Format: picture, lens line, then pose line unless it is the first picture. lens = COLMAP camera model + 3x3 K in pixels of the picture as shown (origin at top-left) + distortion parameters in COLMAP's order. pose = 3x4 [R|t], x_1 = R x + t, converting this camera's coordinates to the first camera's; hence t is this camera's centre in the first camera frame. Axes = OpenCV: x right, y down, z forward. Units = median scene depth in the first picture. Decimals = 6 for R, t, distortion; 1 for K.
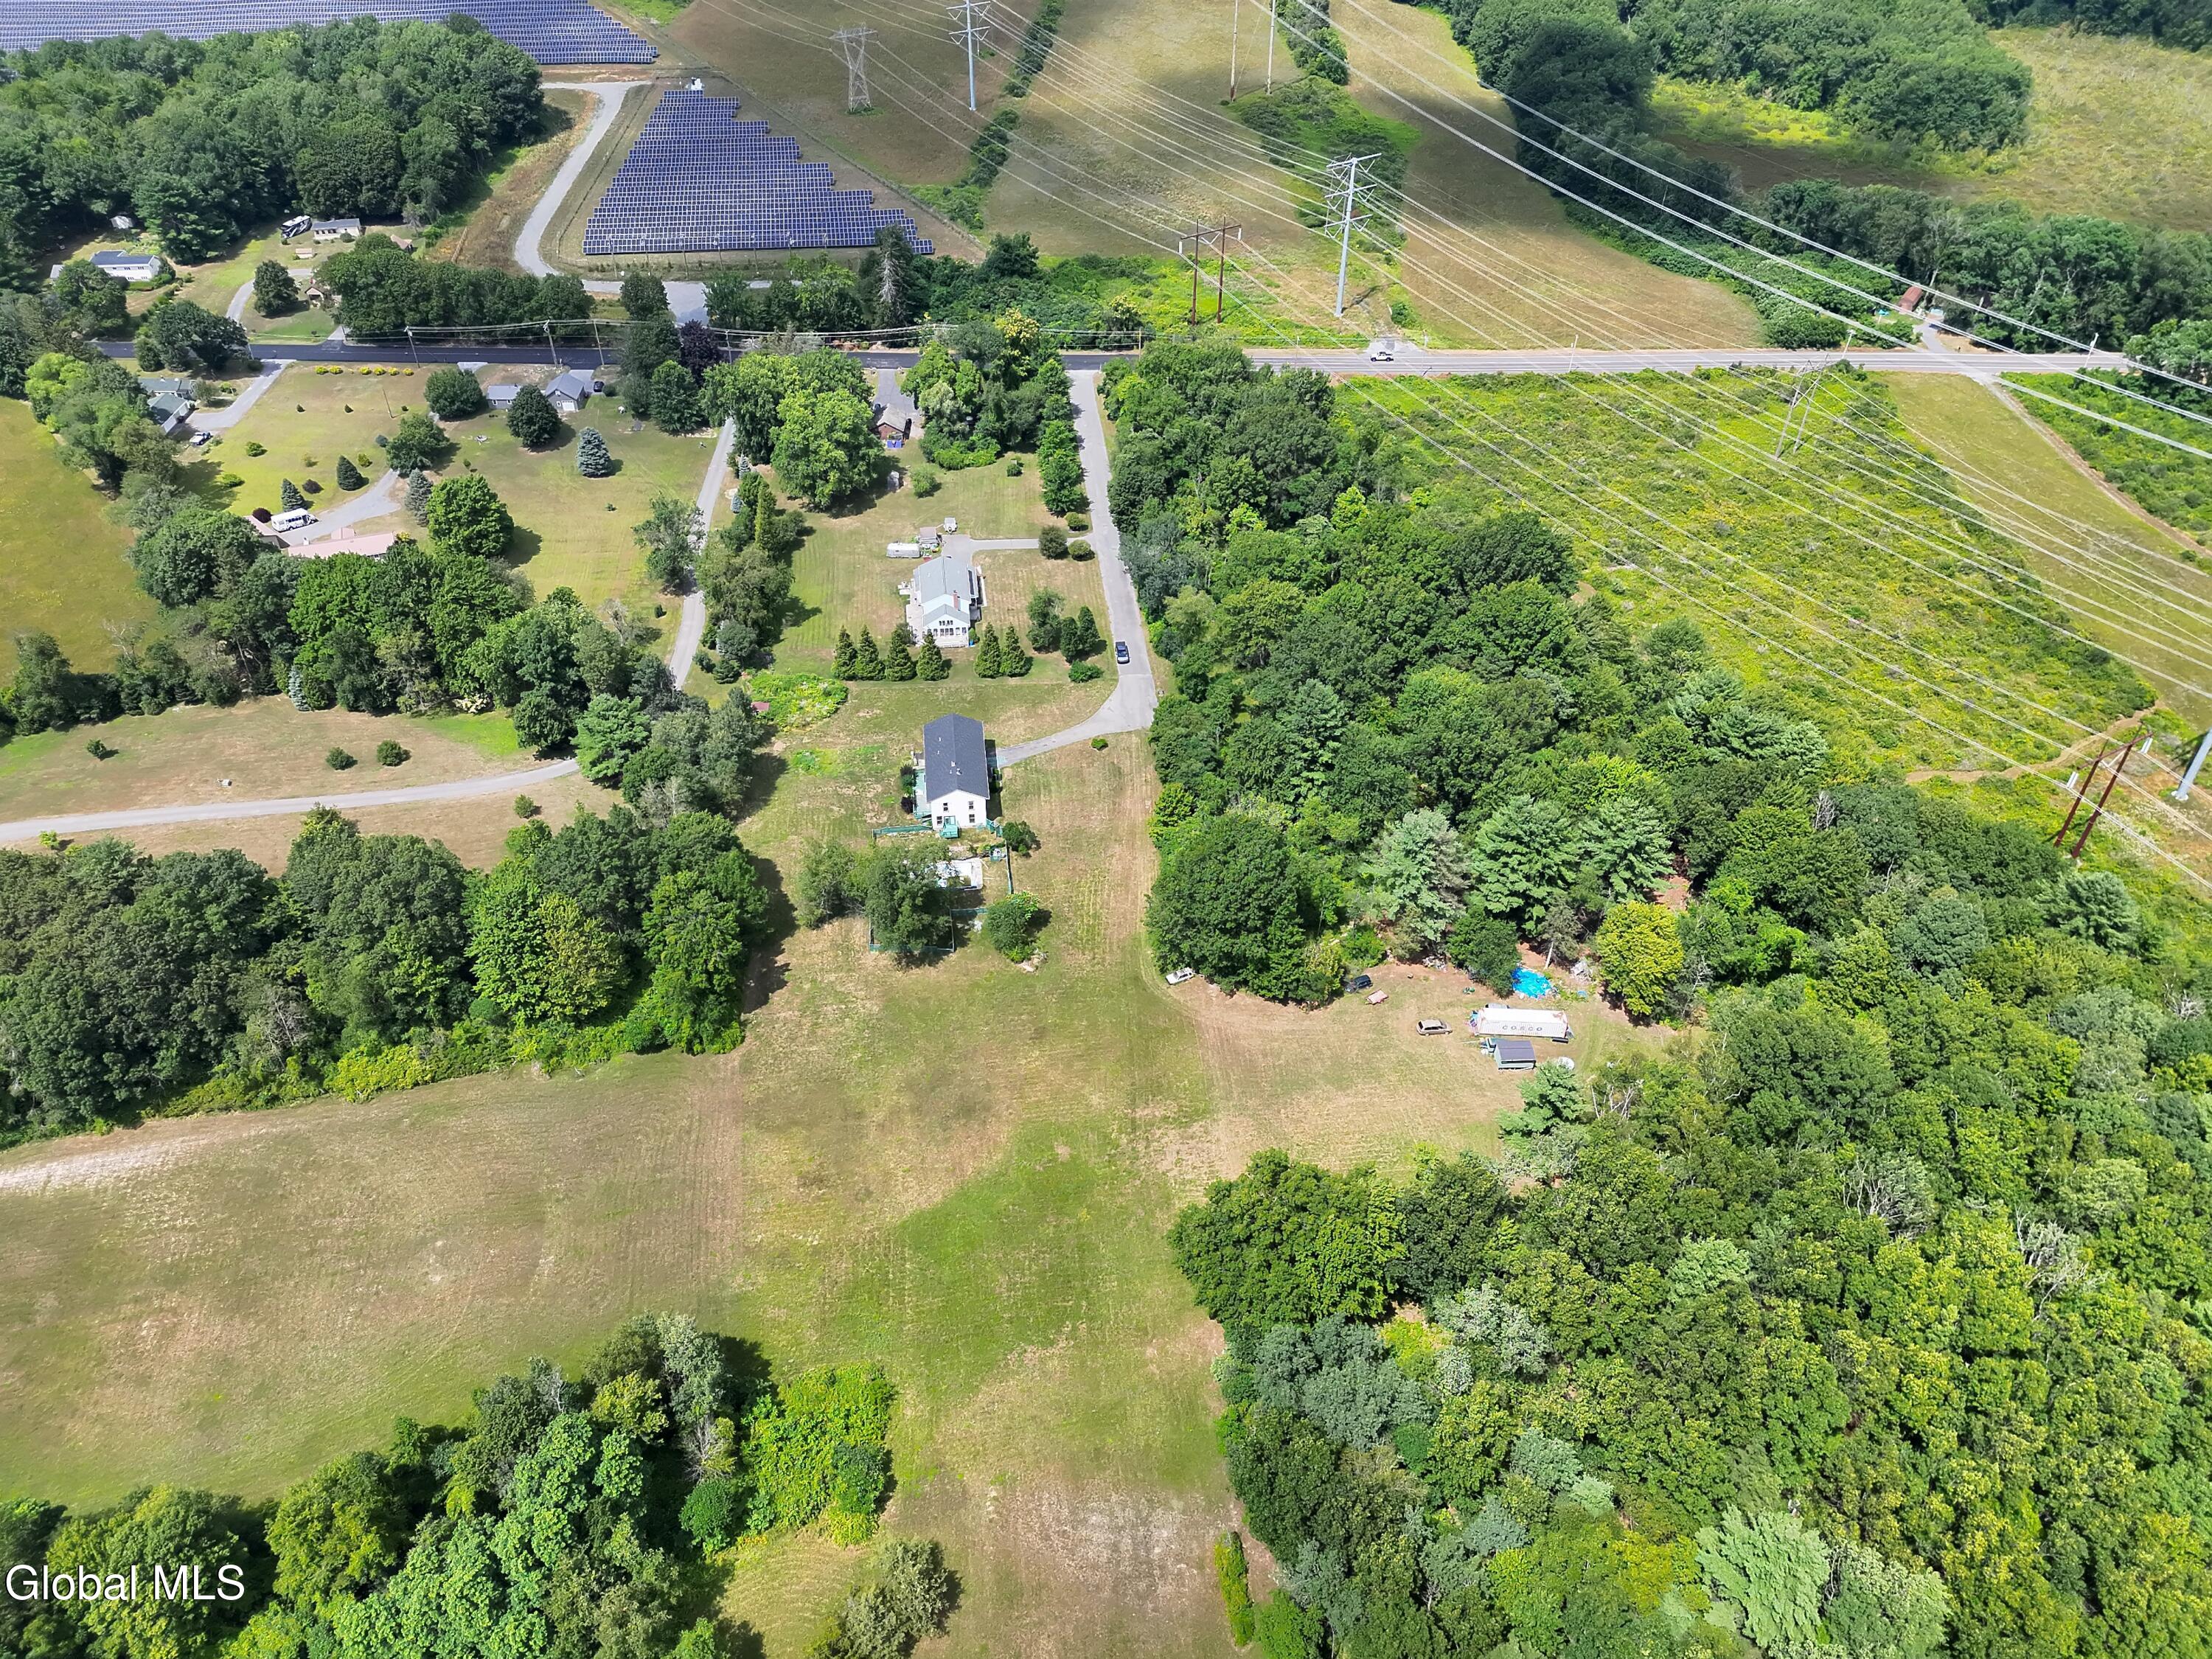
lens RADIAL K [[1525.2, 0, 1197.5], [0, 1525.2, 831.3], [0, 0, 1]] dist [0.050626, -0.041396]
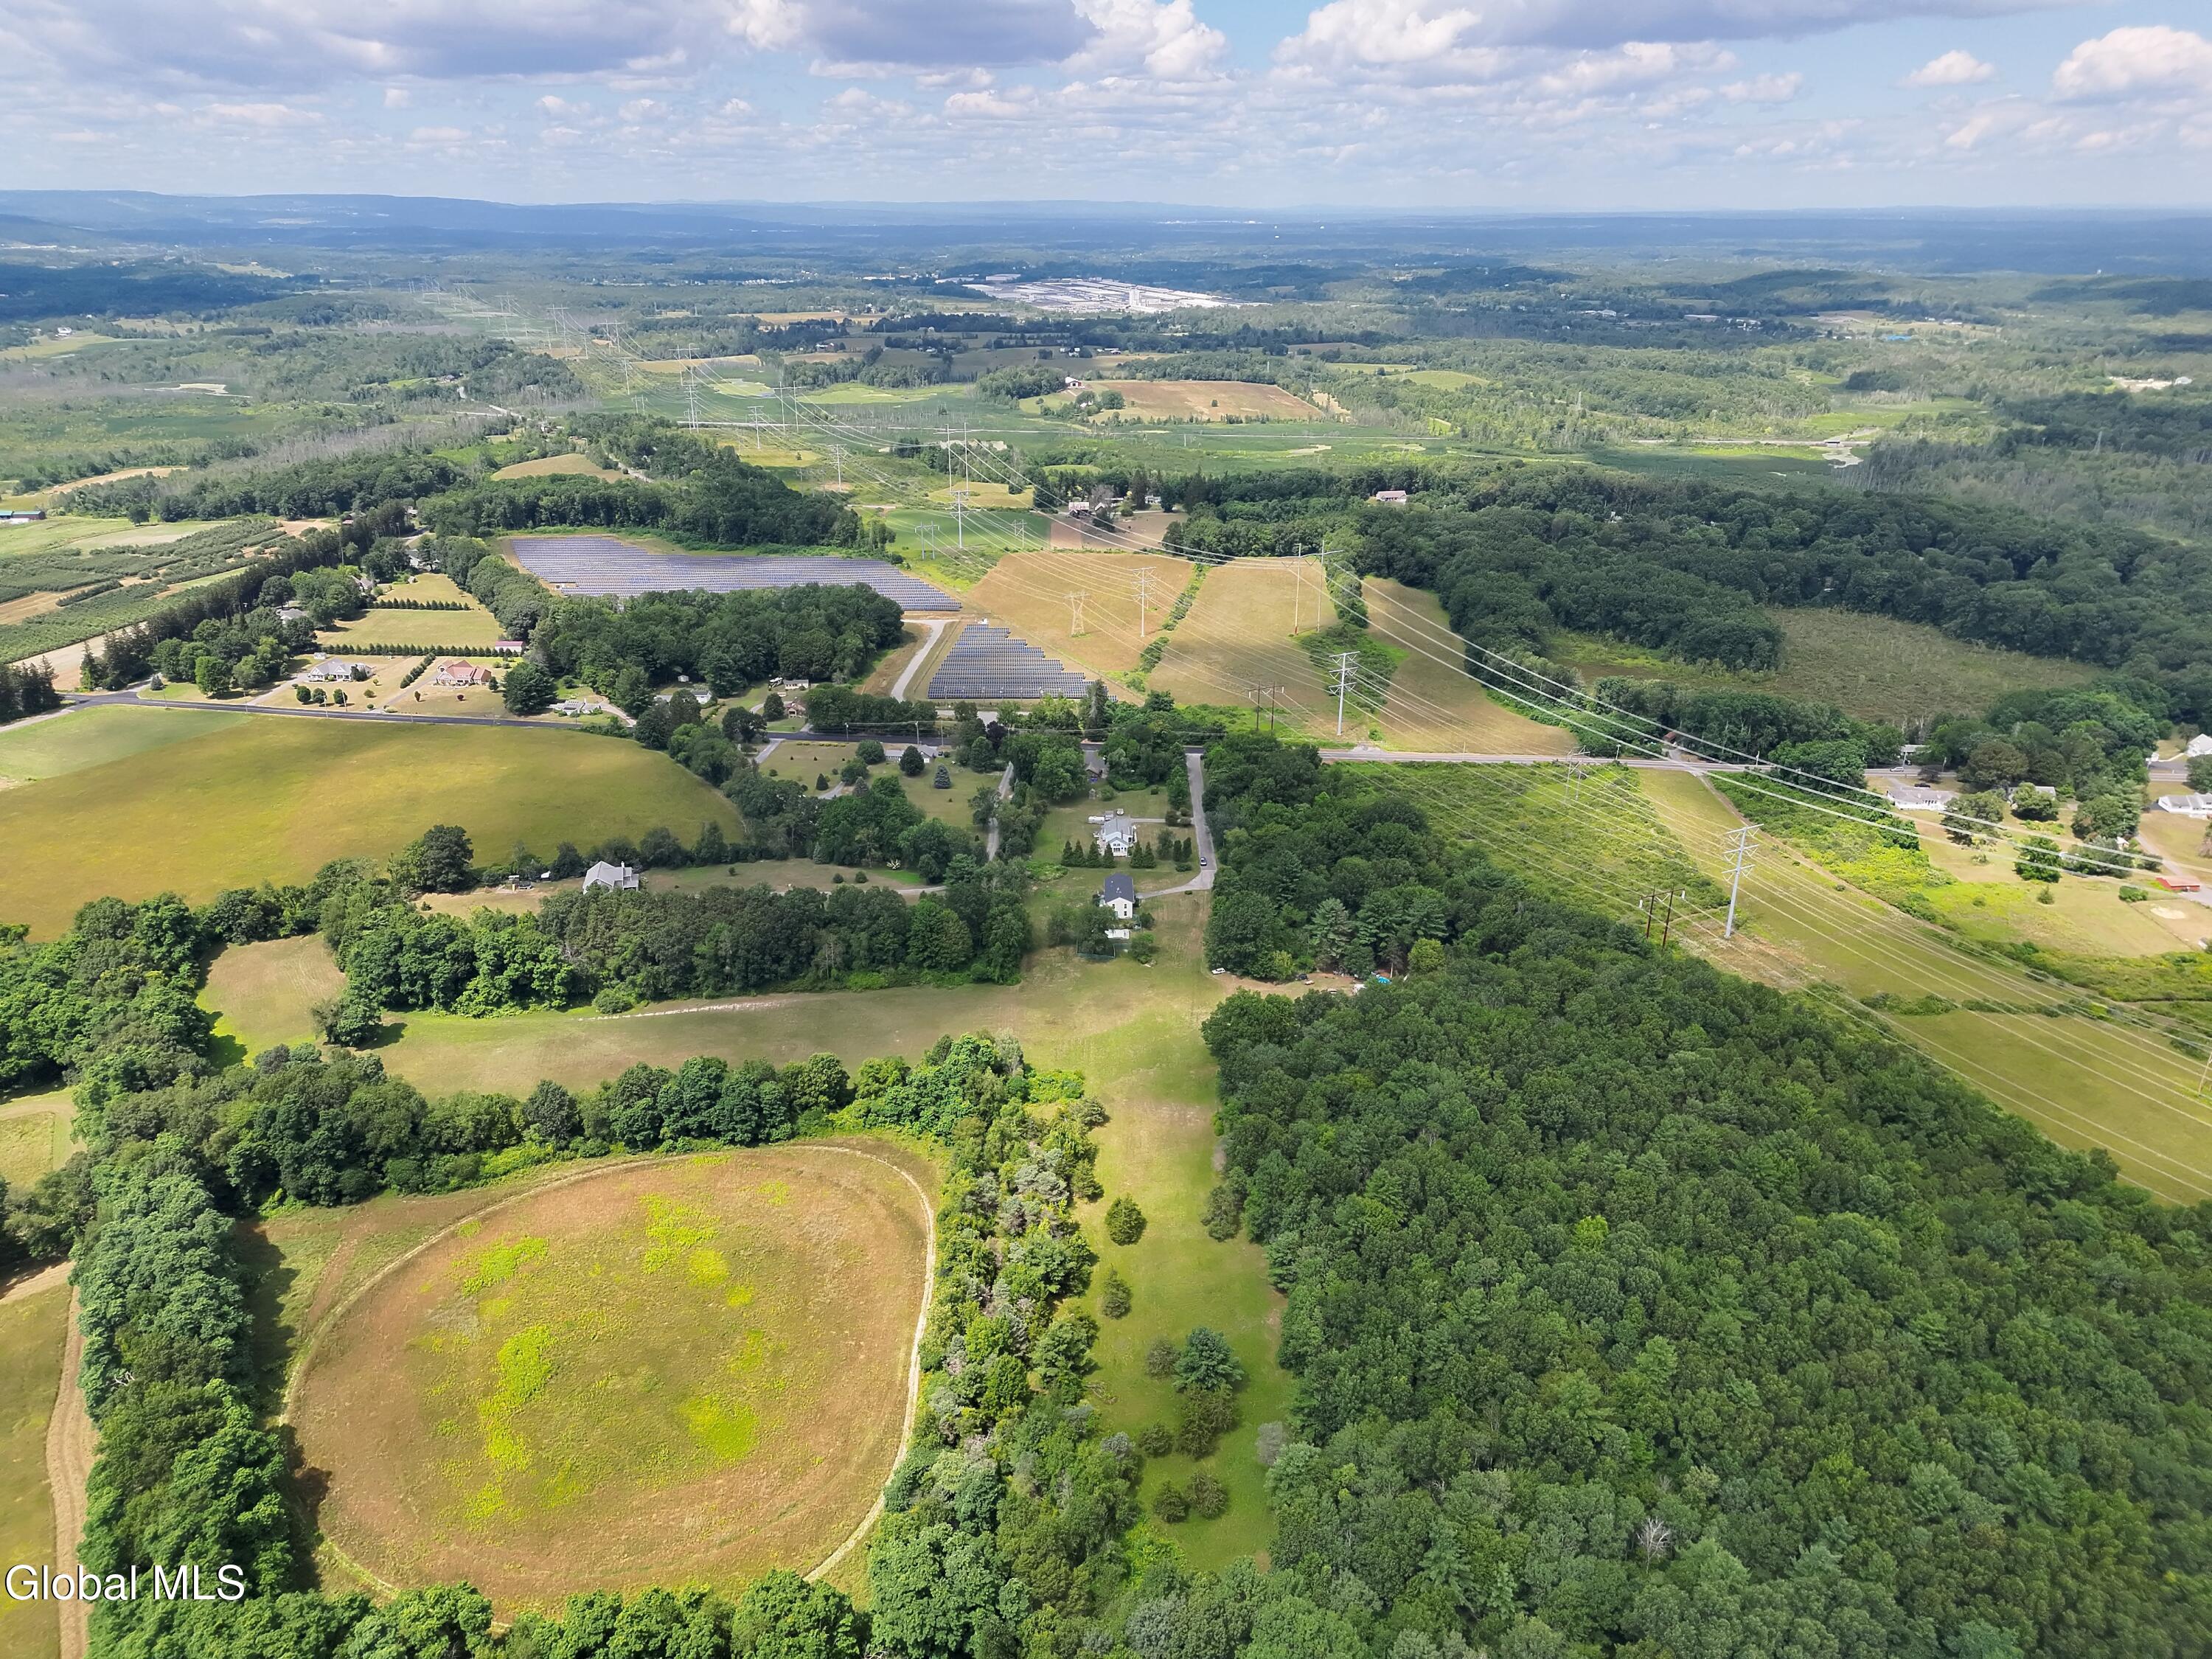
lens RADIAL K [[1562.4, 0, 1106.0], [0, 1562.4, 829.5], [0, 0, 1]] dist [0.061267, -0.001826]
pose [[0.989427, 0.040122, -0.139374, 0.088341], [-0.085171, 0.938556, -0.334454, 0.436043], [0.117392, 0.342788, 0.932049, -0.757367]]
